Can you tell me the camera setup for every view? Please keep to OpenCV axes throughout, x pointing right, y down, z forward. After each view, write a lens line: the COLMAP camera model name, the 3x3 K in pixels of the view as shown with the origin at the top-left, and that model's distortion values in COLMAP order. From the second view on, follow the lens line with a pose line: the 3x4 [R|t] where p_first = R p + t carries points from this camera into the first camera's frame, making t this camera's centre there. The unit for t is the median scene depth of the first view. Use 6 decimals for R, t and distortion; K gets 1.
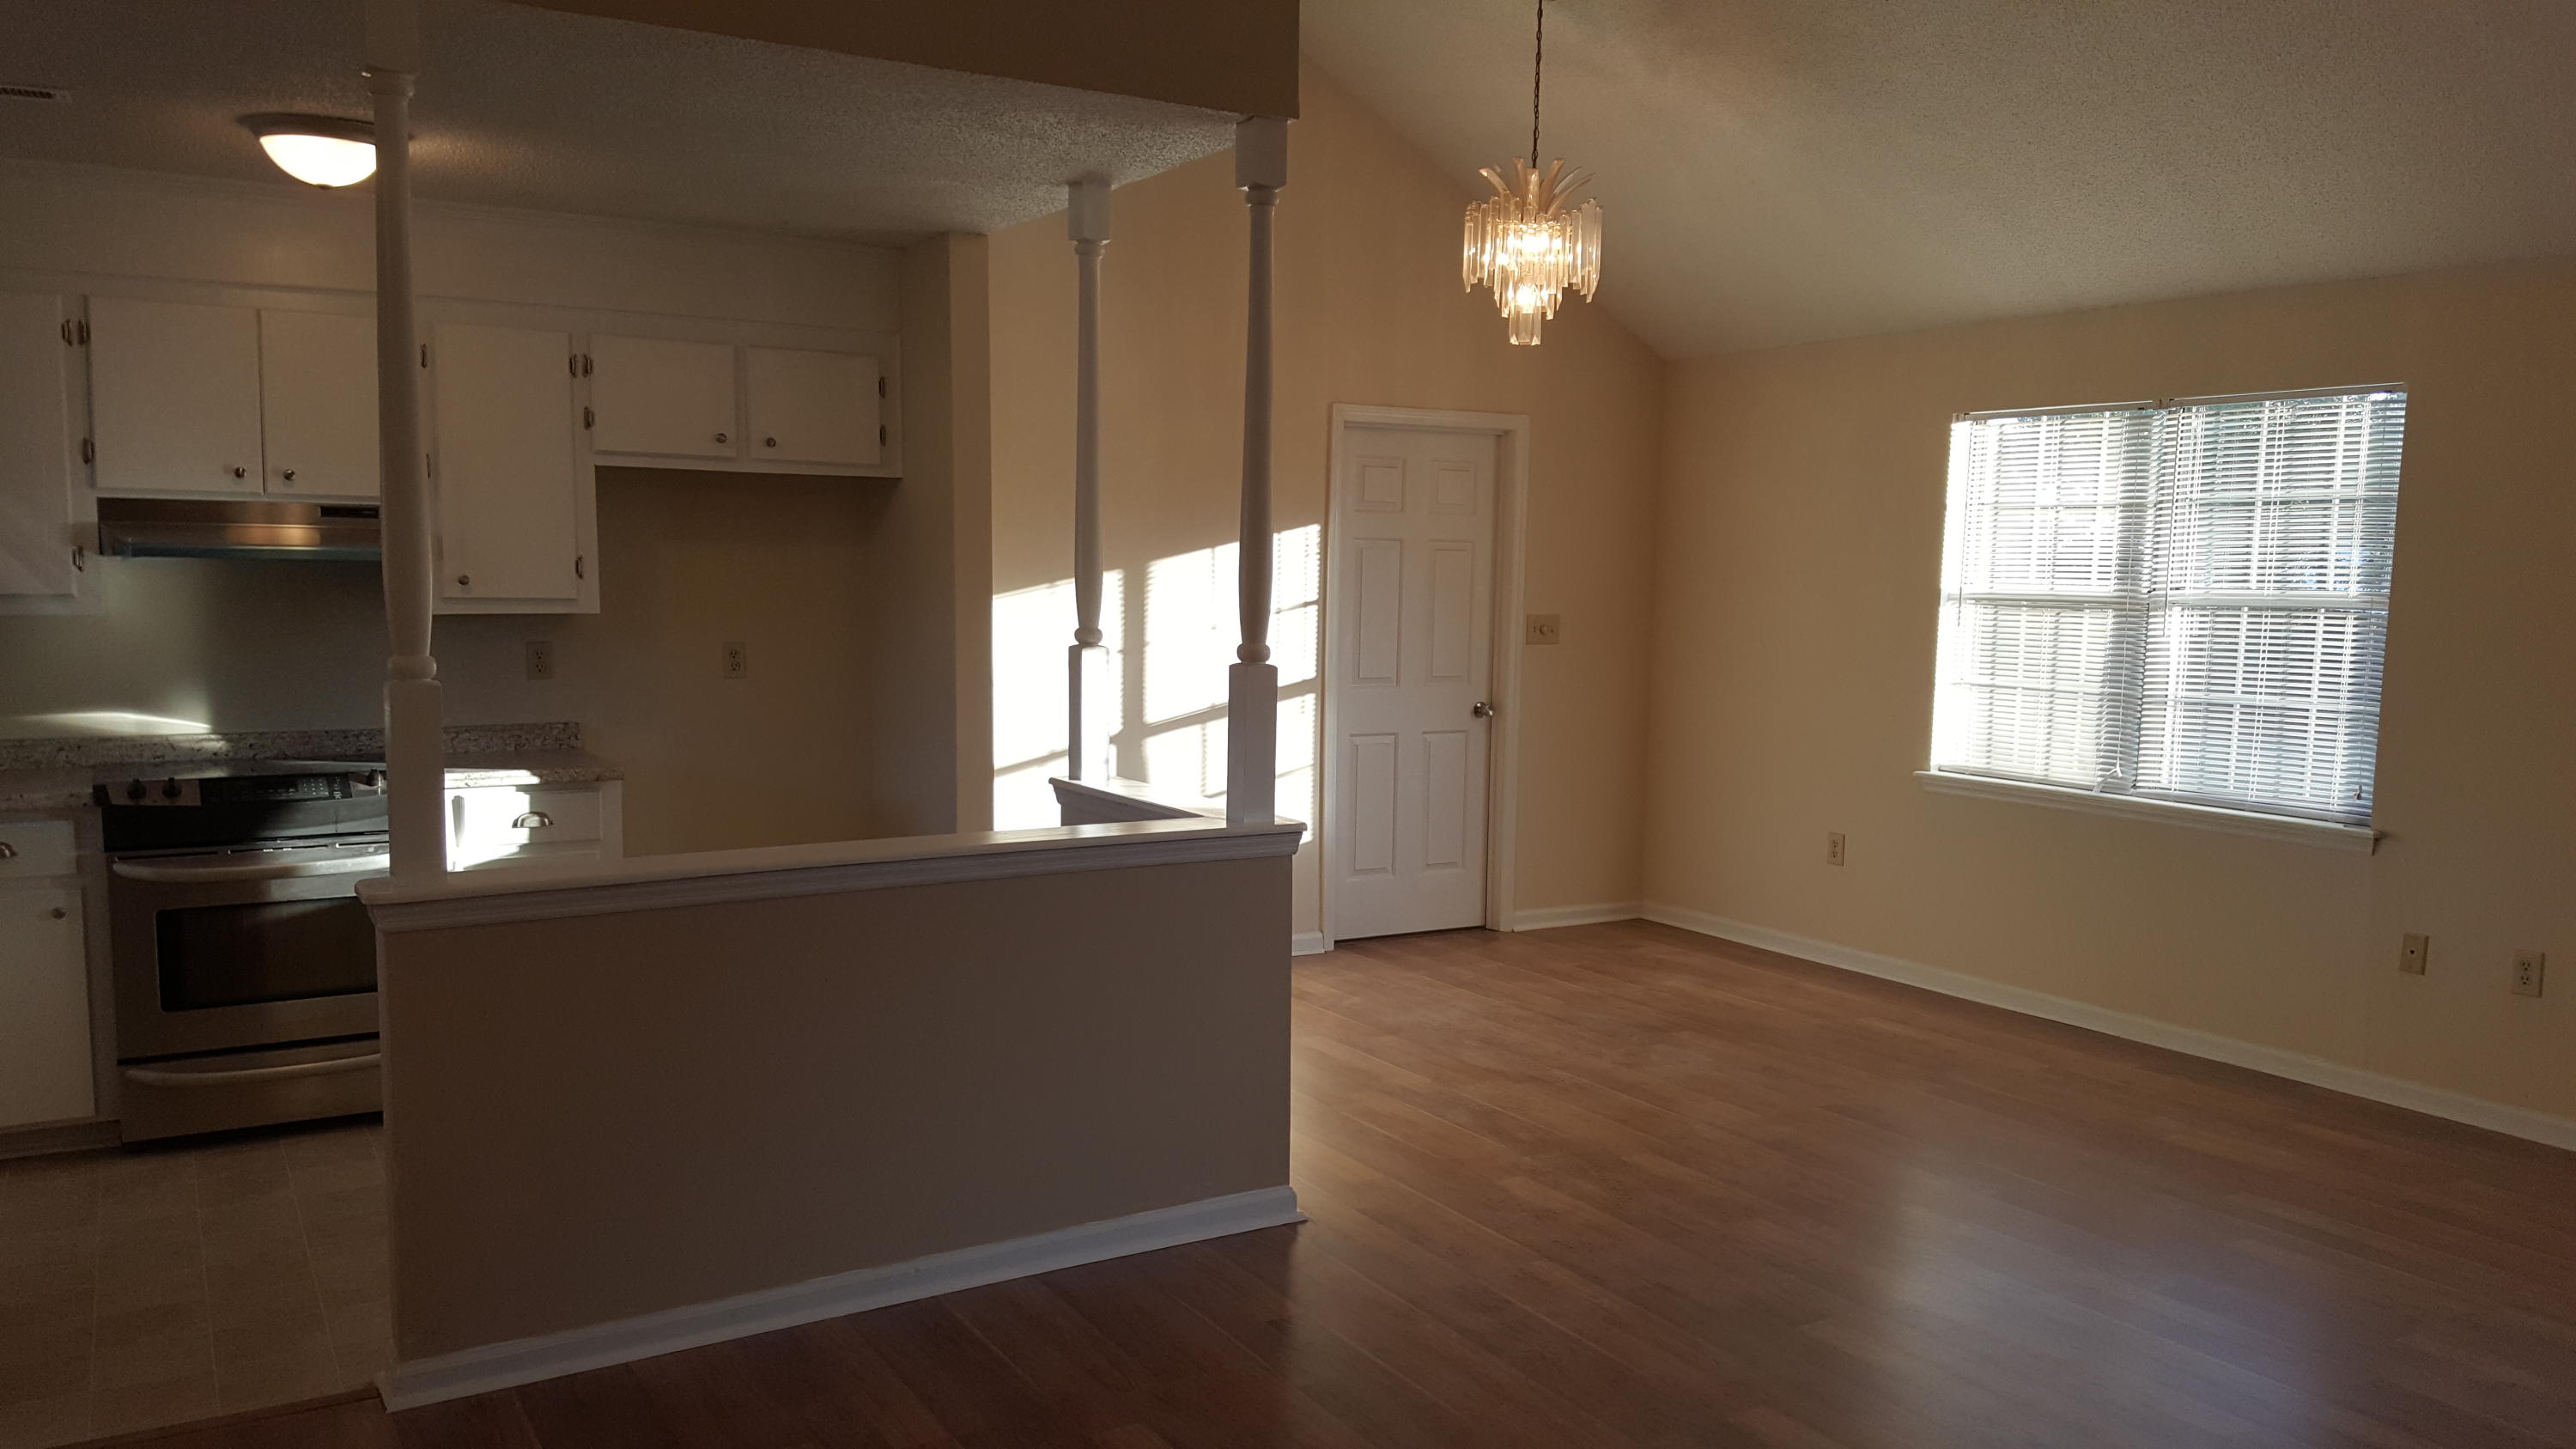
lens RADIAL K [[1907.1, 0, 1293.9], [0, 1907.1, 809.9], [0, 0, 1]] dist [0.076775, -0.123803]
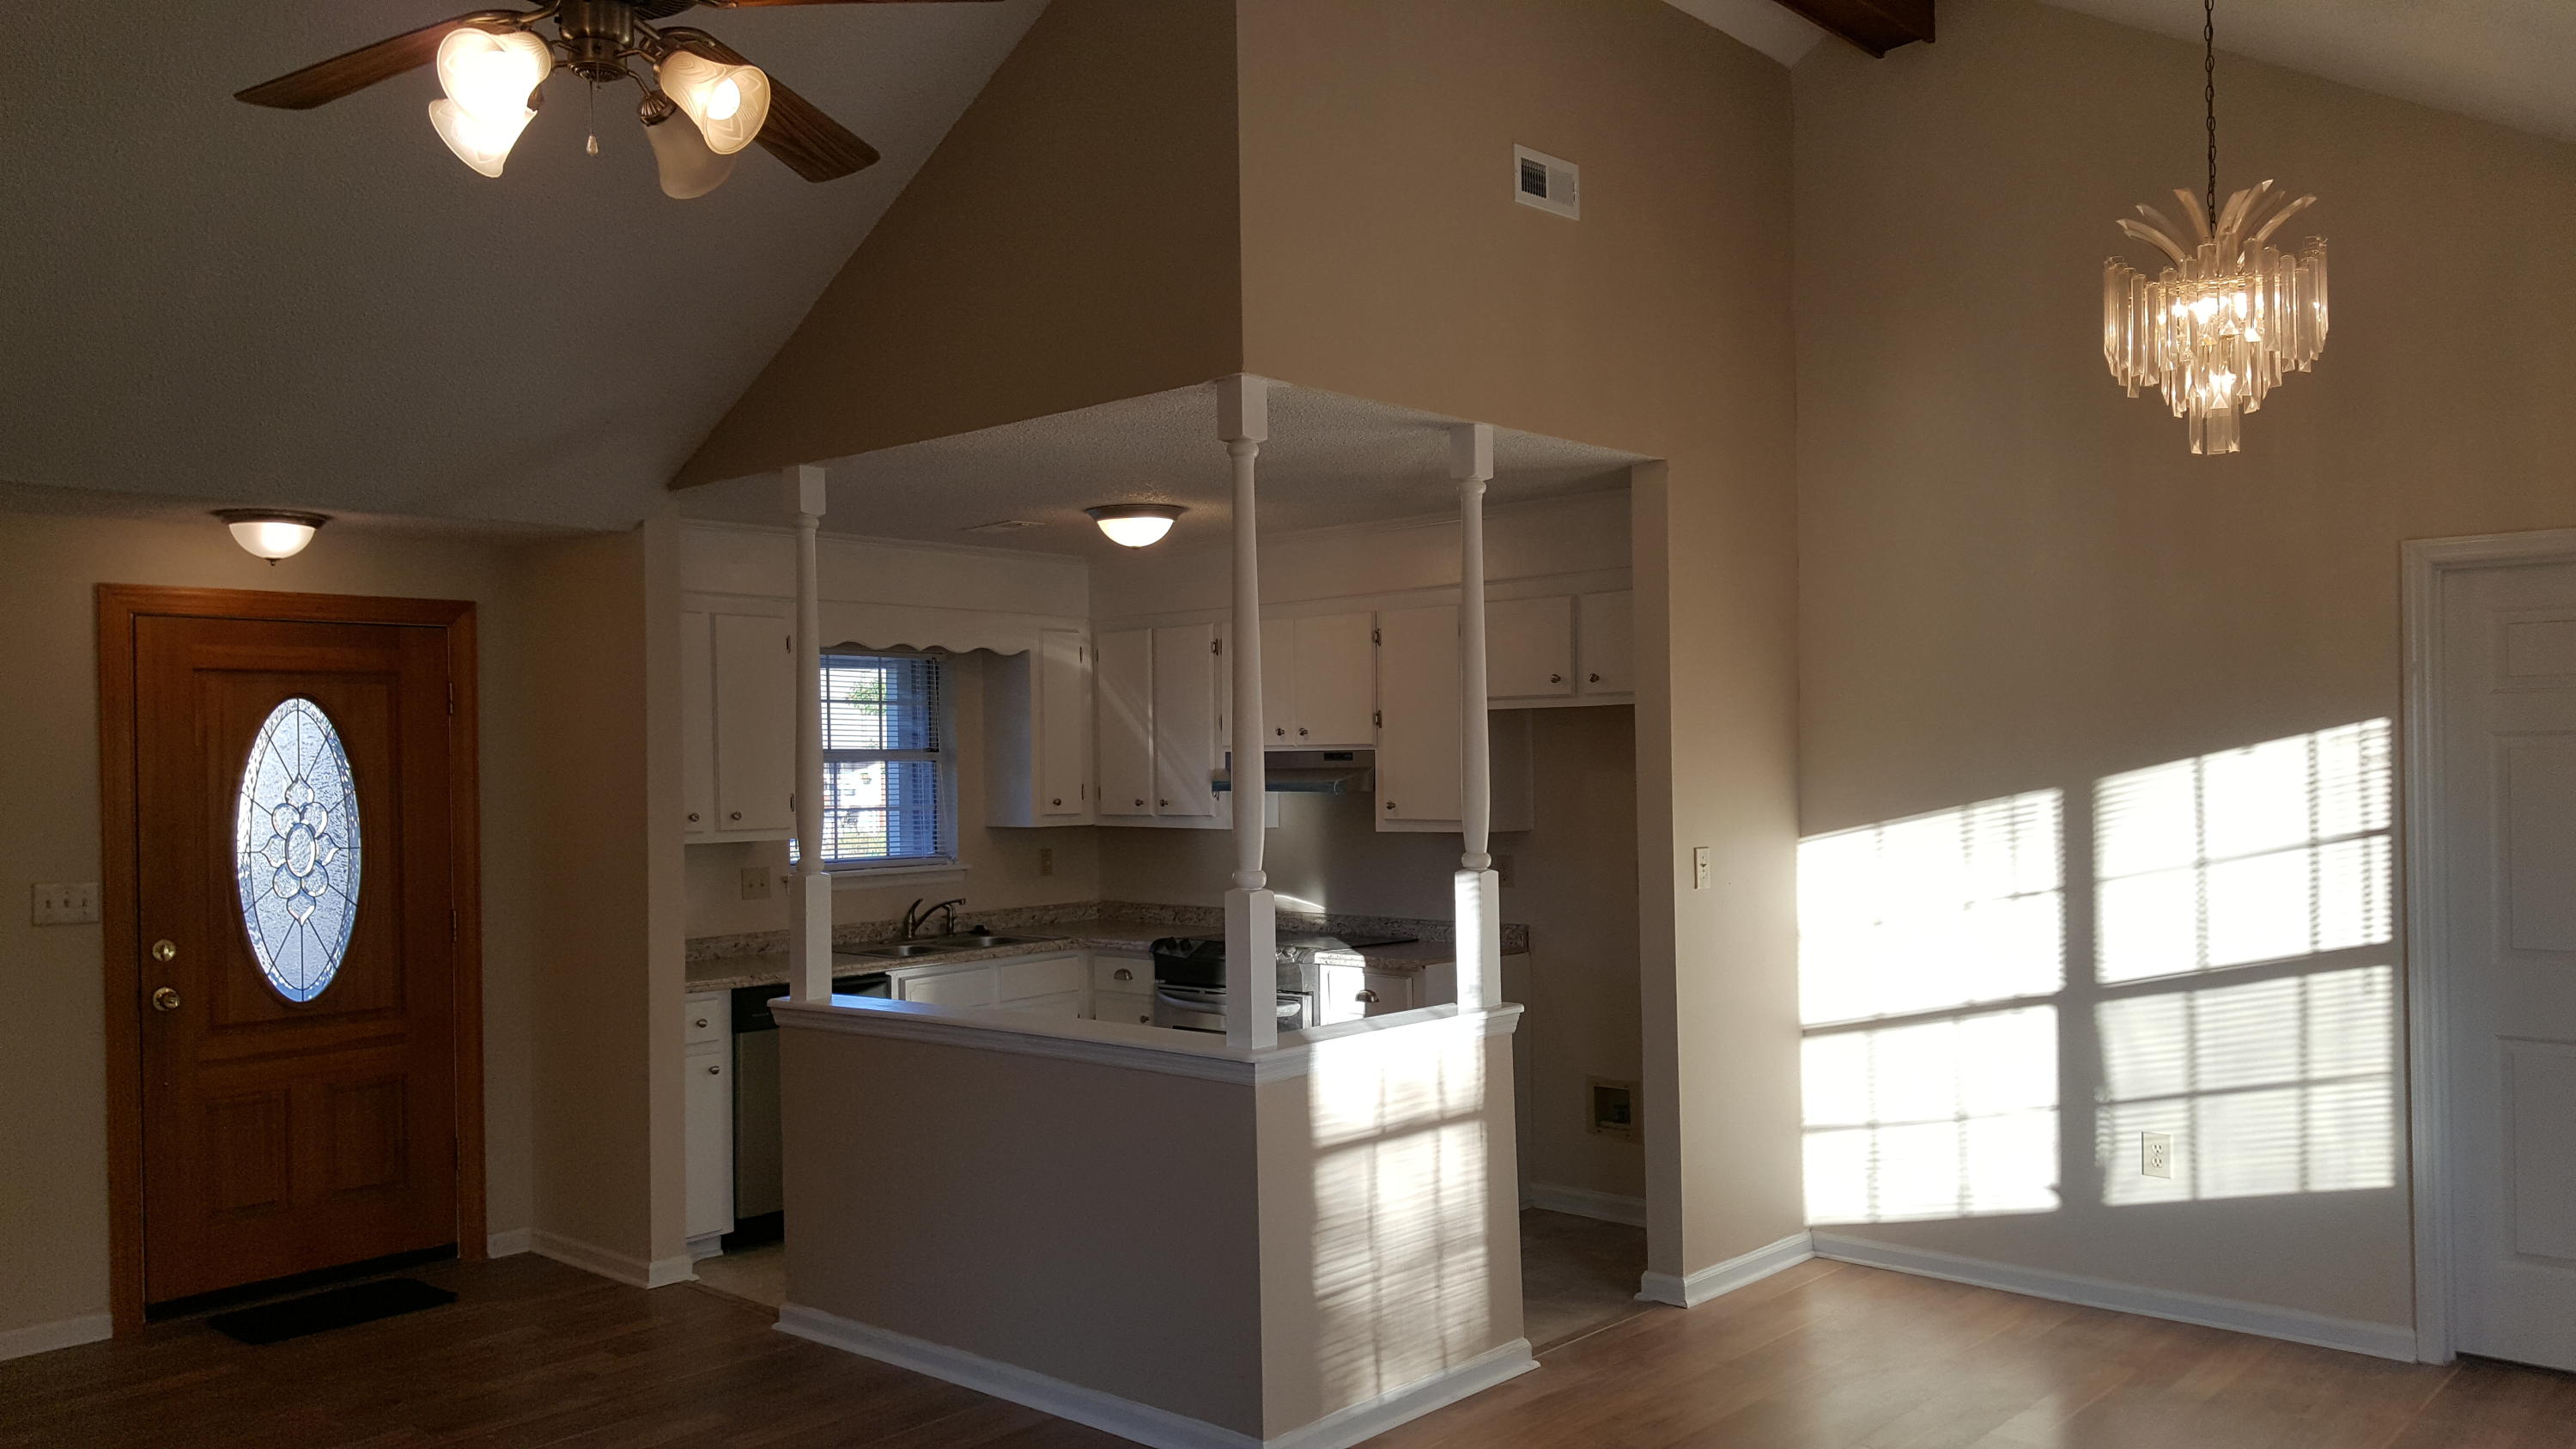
lens RADIAL K [[1934.7, 0, 1258.7], [0, 1934.7, 773.8], [0, 0, 1]] dist [0.141983, -0.232233]
pose [[0.267339, -0.014012, -0.963501, 0.813017], [-0.106144, 0.993381, -0.043898, -0.078271], [0.957739, 0.114006, 0.264082, 0.601435]]
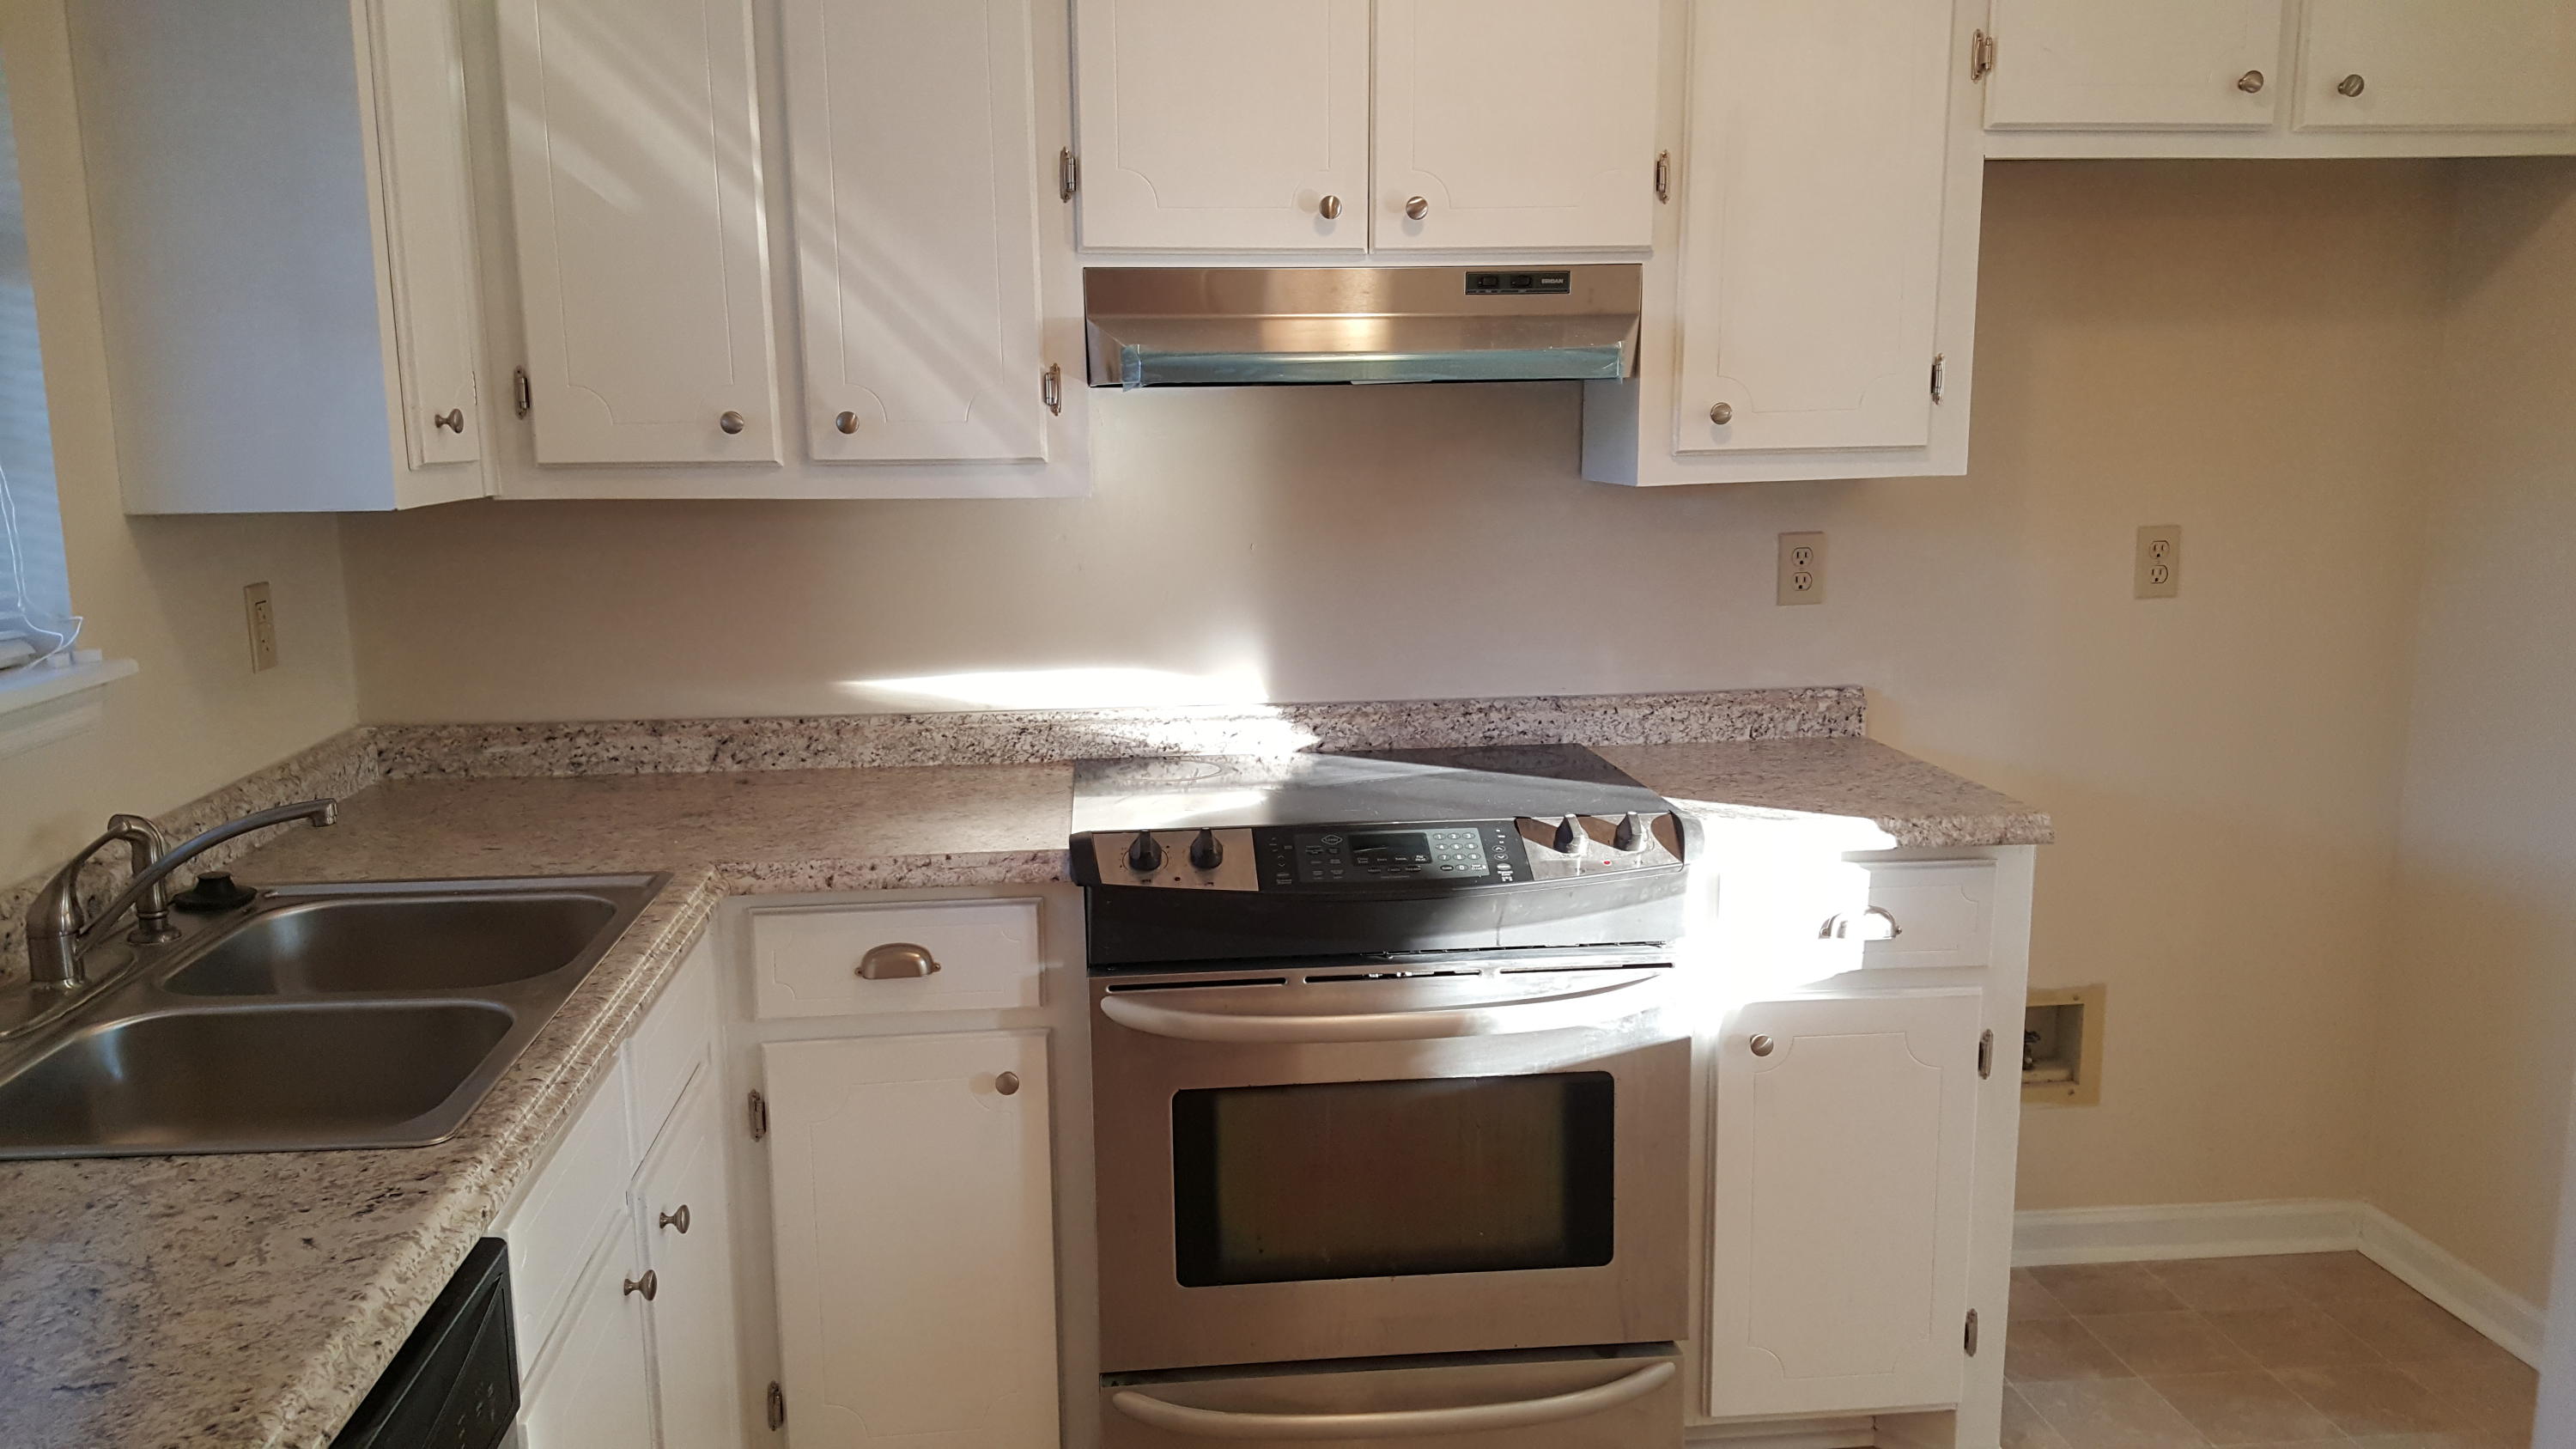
lens RADIAL K [[1907.1, 0, 1293.9], [0, 1907.1, 809.9], [0, 0, 1]] dist [0.076775, -0.123803]
pose [[0.902620, 0.060963, -0.426099, -0.328463], [-0.026311, 0.995883, 0.086748, -0.060803], [0.429633, -0.067090, 0.900508, 0.529004]]
